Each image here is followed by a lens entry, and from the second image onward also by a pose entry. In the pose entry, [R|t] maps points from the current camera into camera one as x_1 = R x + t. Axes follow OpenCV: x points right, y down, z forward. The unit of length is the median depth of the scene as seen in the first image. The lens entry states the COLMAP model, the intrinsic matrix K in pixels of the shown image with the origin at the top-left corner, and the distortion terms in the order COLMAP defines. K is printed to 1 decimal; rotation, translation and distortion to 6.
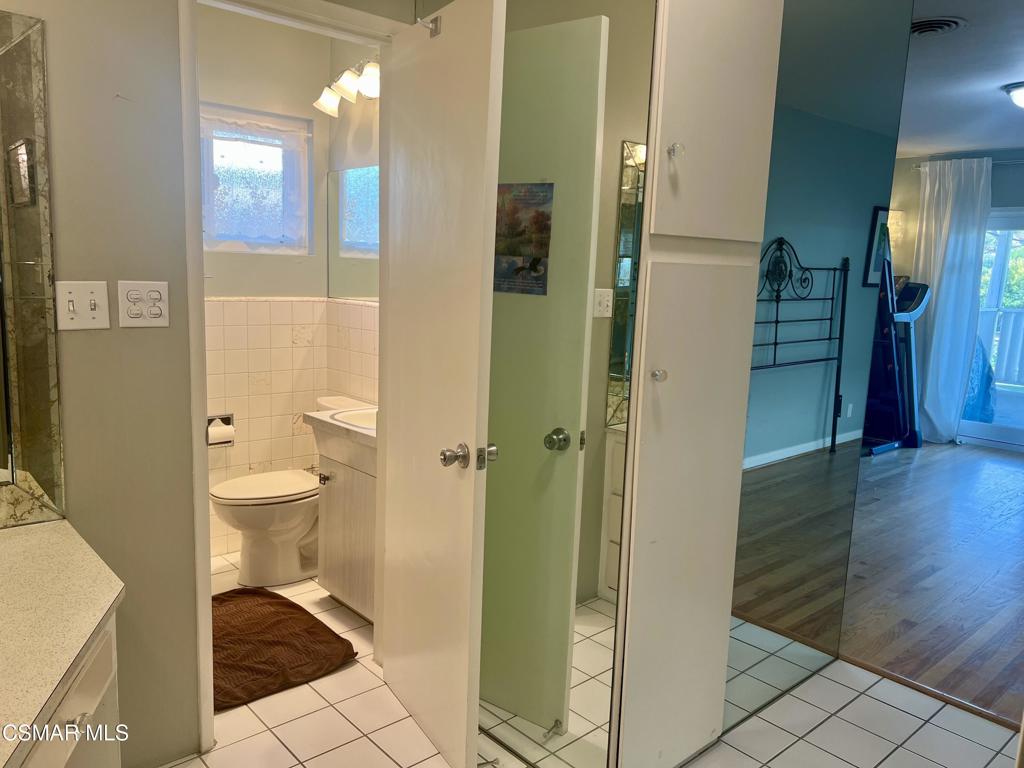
lens RADIAL K [[766.1, 0, 512.0], [0, 766.1, 384.0], [0, 0, 1]] dist [0.056596, -0.069742]
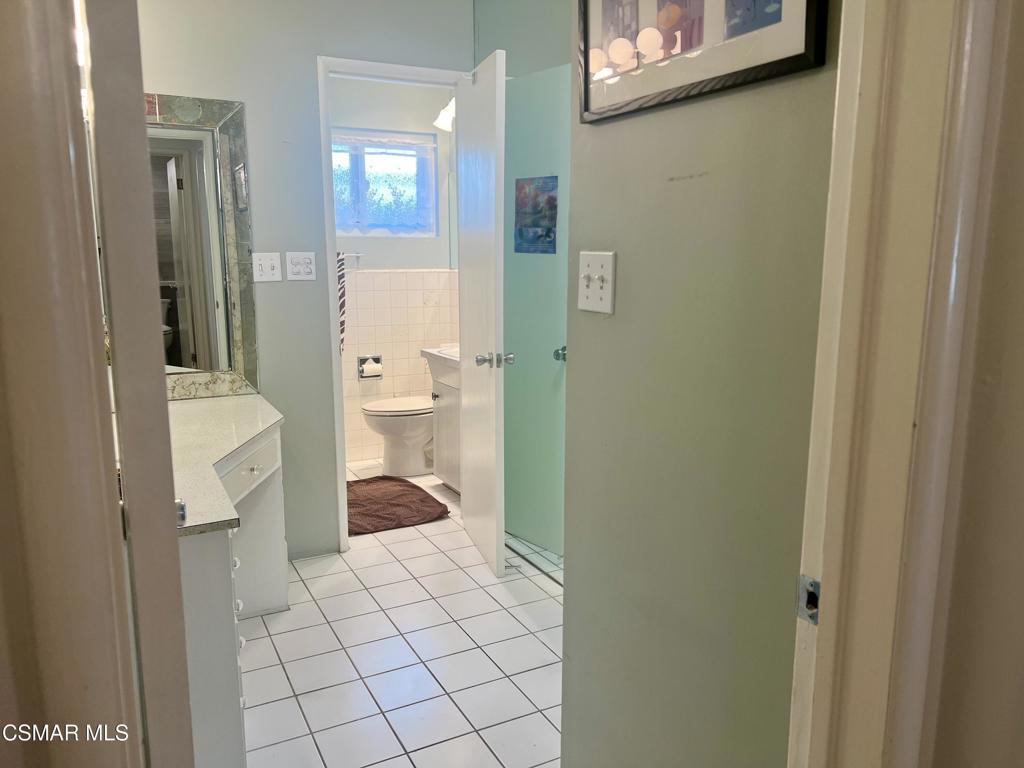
lens RADIAL K [[766.1, 0, 512.0], [0, 766.1, 384.0], [0, 0, 1]] dist [0.056596, -0.069742]
pose [[0.969481, 0.004509, -0.245127, 0.311318], [0.000349, 0.999804, 0.019770, 0.098768], [0.245168, -0.019253, 0.969289, -0.416741]]
